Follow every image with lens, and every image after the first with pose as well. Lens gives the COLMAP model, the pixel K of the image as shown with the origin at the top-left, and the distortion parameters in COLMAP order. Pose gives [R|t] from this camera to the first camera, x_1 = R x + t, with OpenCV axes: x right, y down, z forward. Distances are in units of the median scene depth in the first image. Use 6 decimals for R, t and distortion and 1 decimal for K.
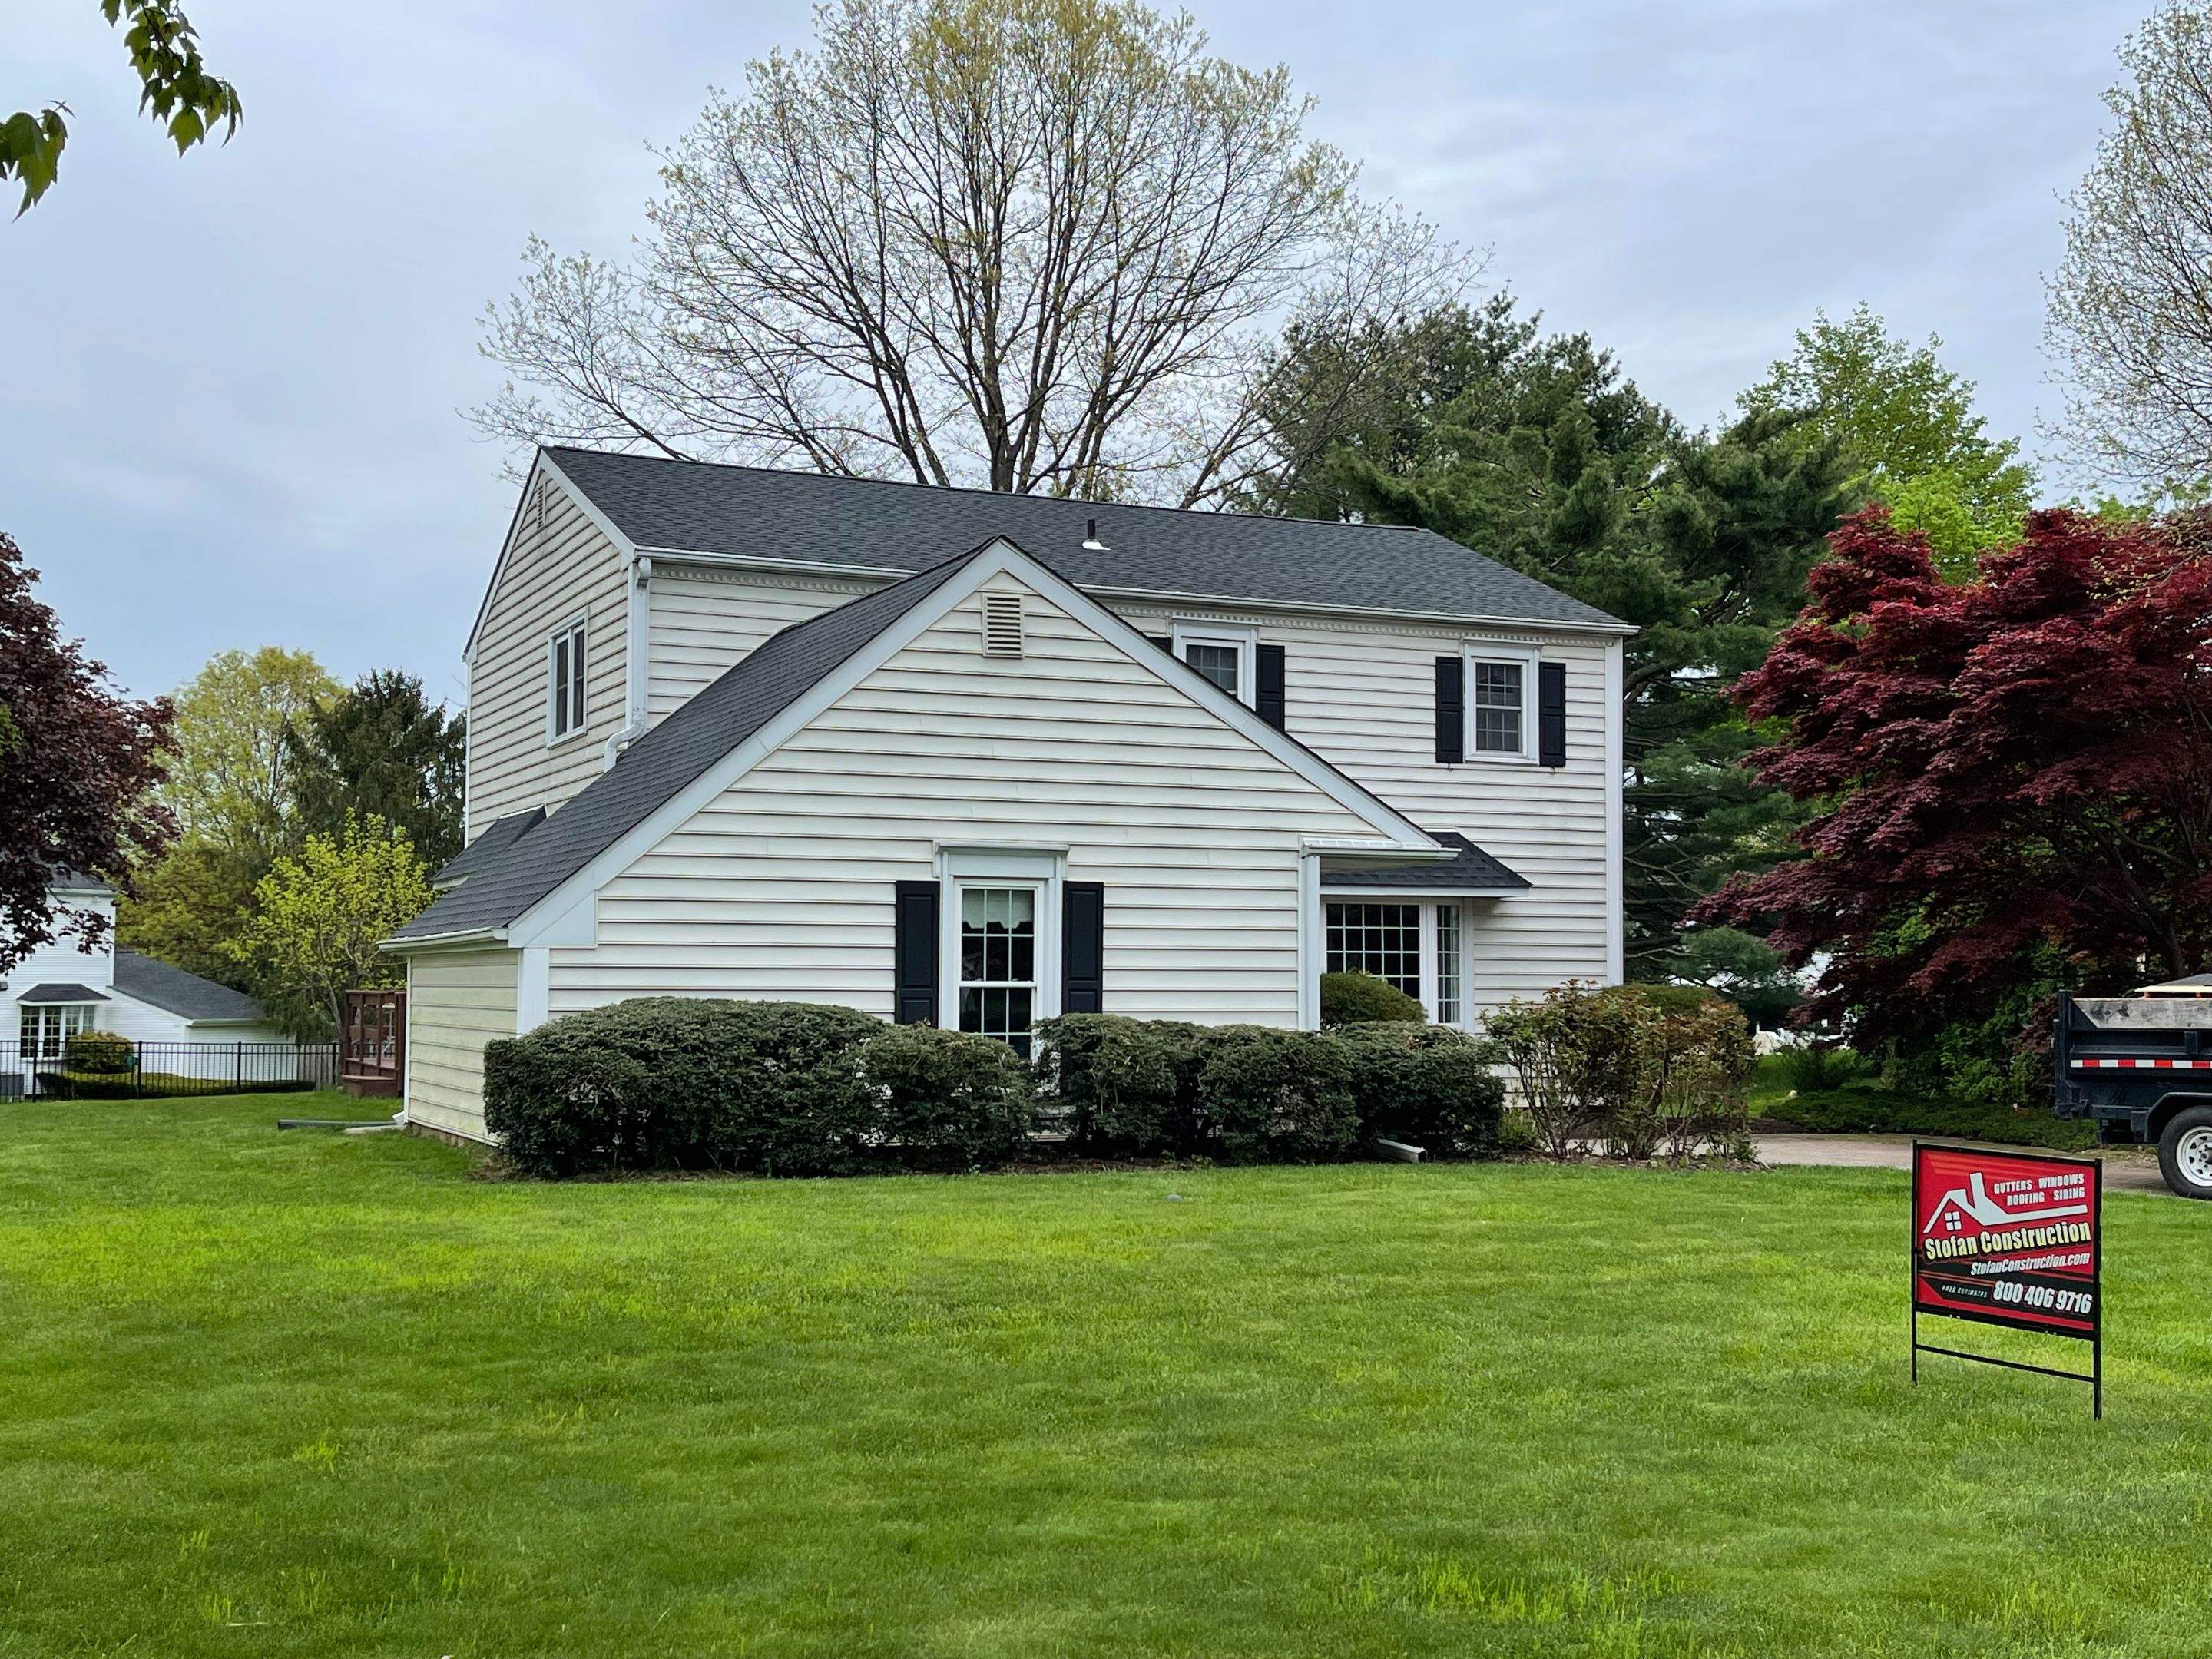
lens RADIAL K [[2504.8, 0, 1119.9], [0, 2504.8, 835.4], [0, 0, 1]] dist [0.097078, -0.214649]
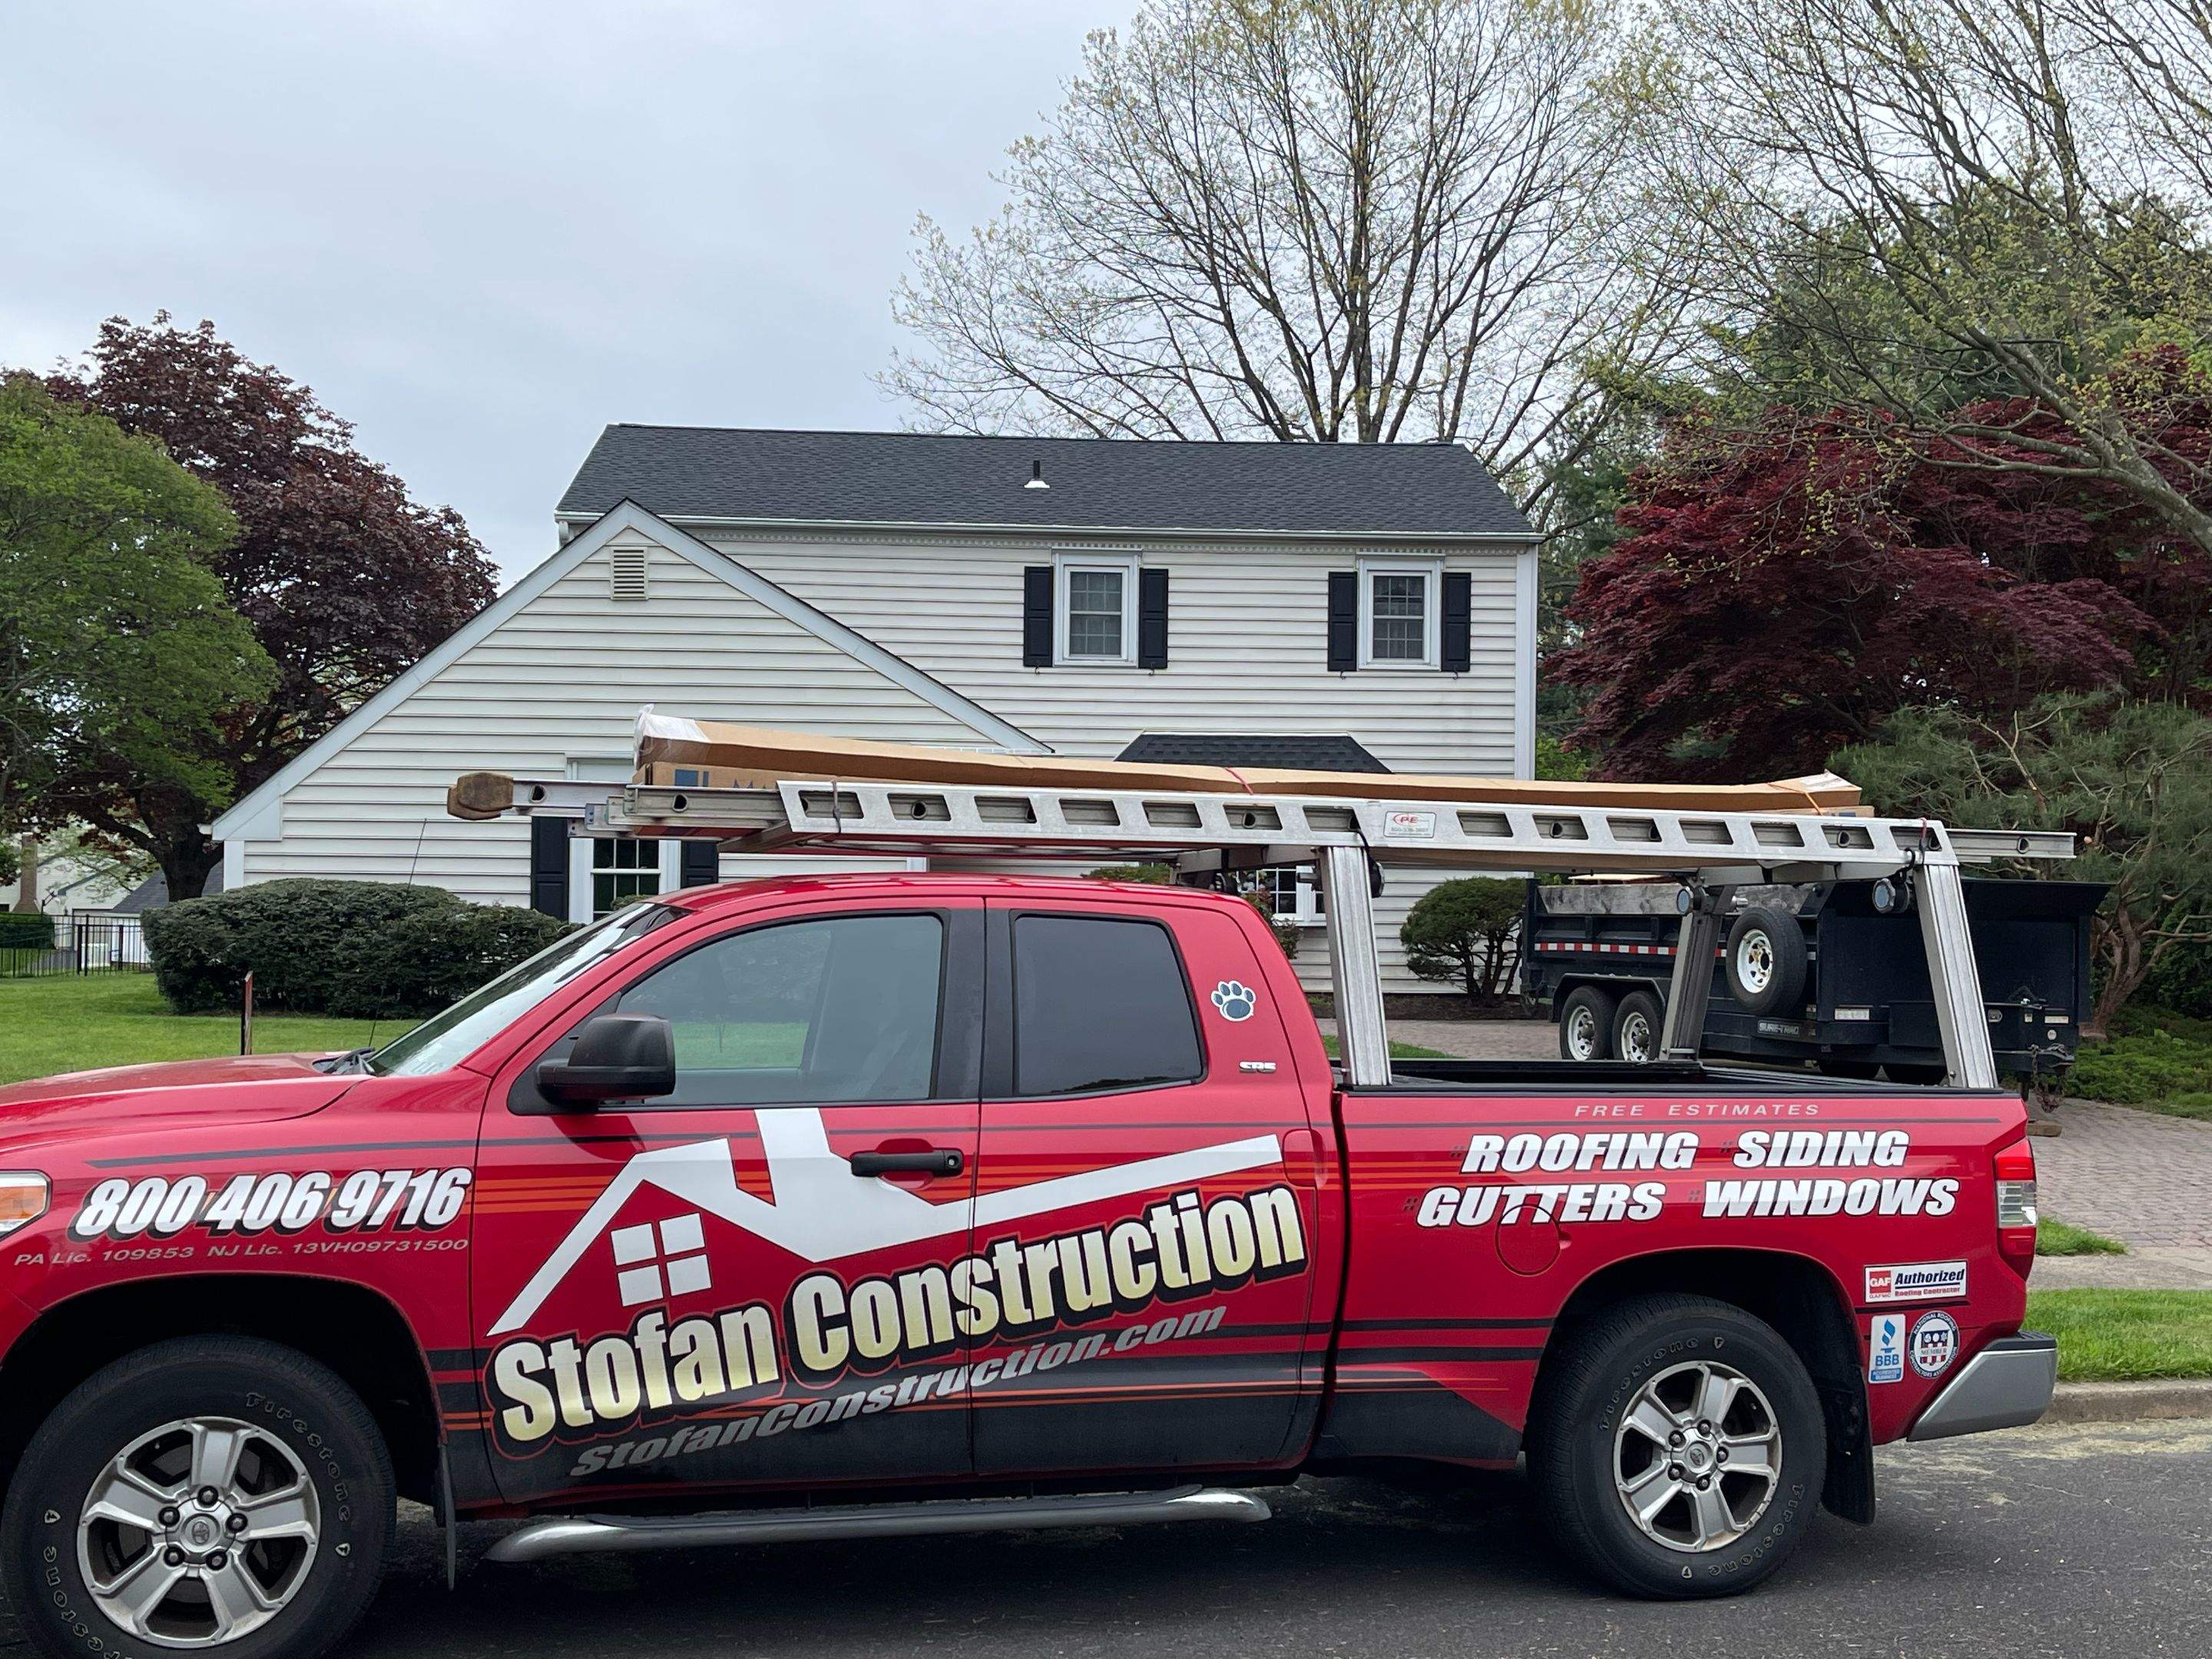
lens RADIAL K [[2490.6, 0, 1111.9], [0, 2490.6, 834.9], [0, 0, 1]] dist [0.099938, -0.263104]
pose [[0.933475, -0.003104, -0.358629, 0.591674], [0.016022, 0.999325, 0.033053, 0.005771], [0.358285, -0.036600, 0.932895, -0.040764]]
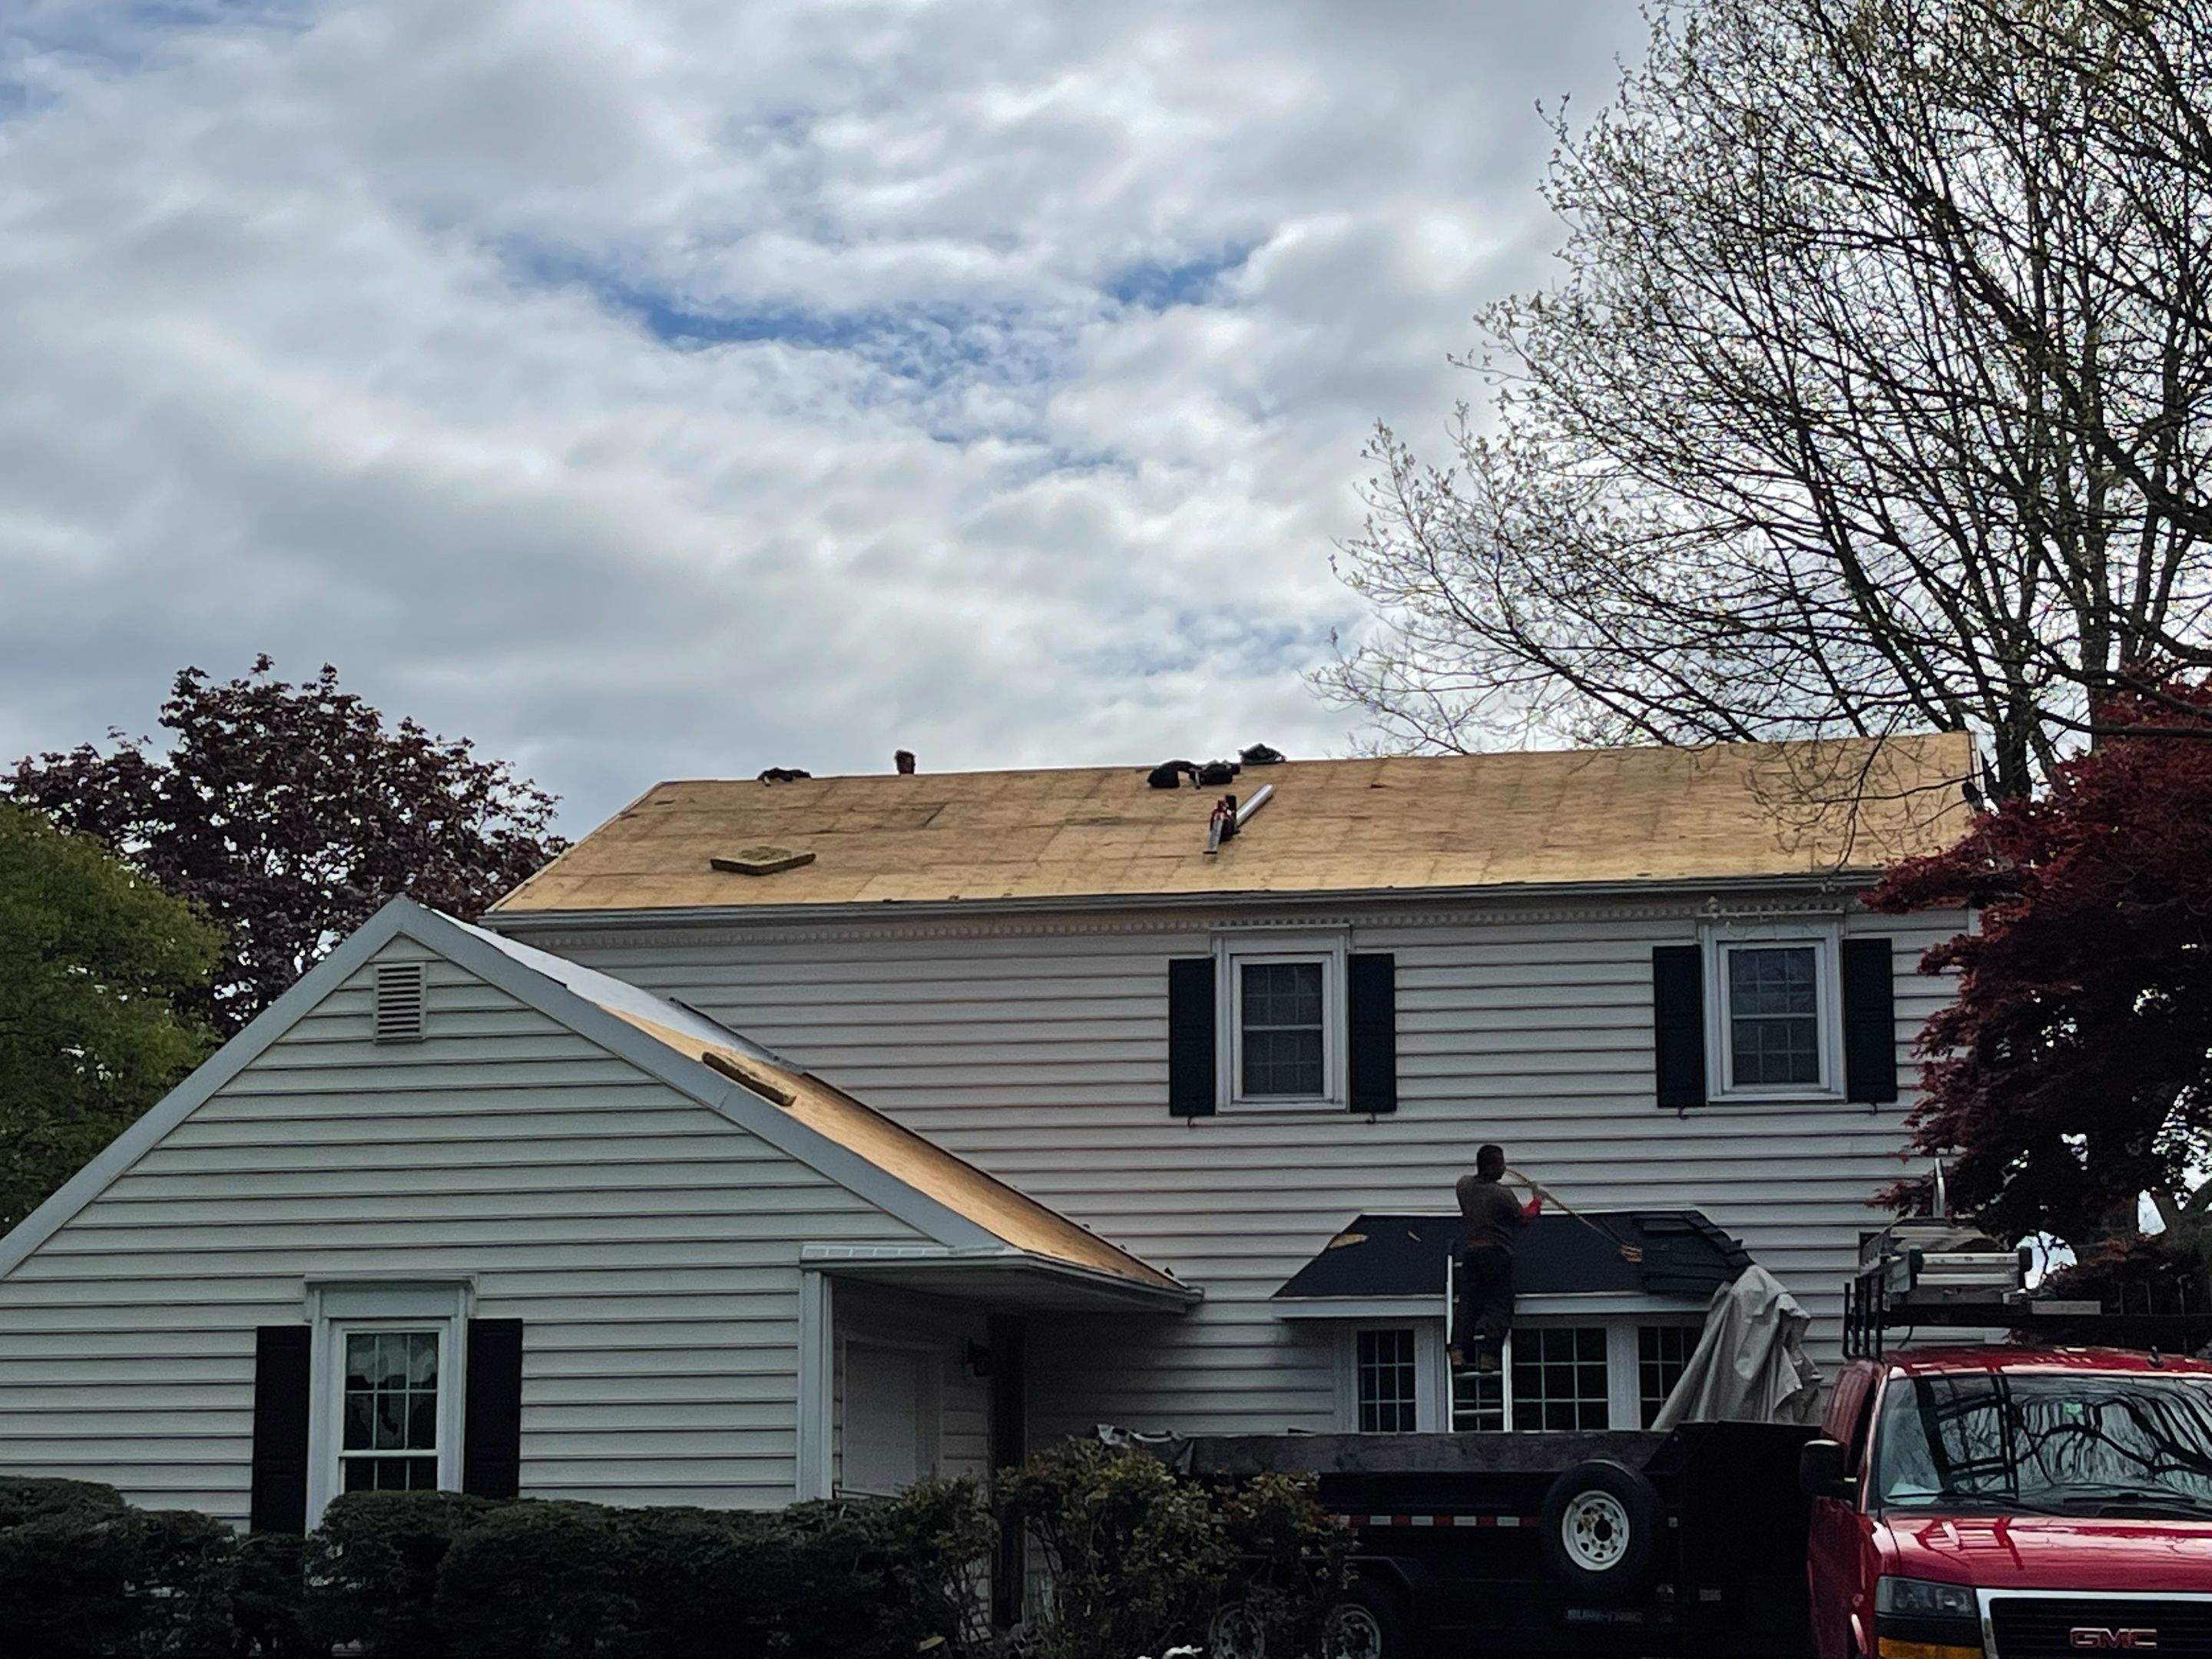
lens RADIAL K [[3955.8, 0, 1106.0], [0, 3955.8, 829.5], [0, 0, 1]] dist [0.107846, -0.188518]
pose [[0.805745, -0.102248, -0.583369, 0.875685], [0.041816, 0.992348, -0.116174, 0.018728], [0.590784, 0.069213, 0.803856, 0.102103]]
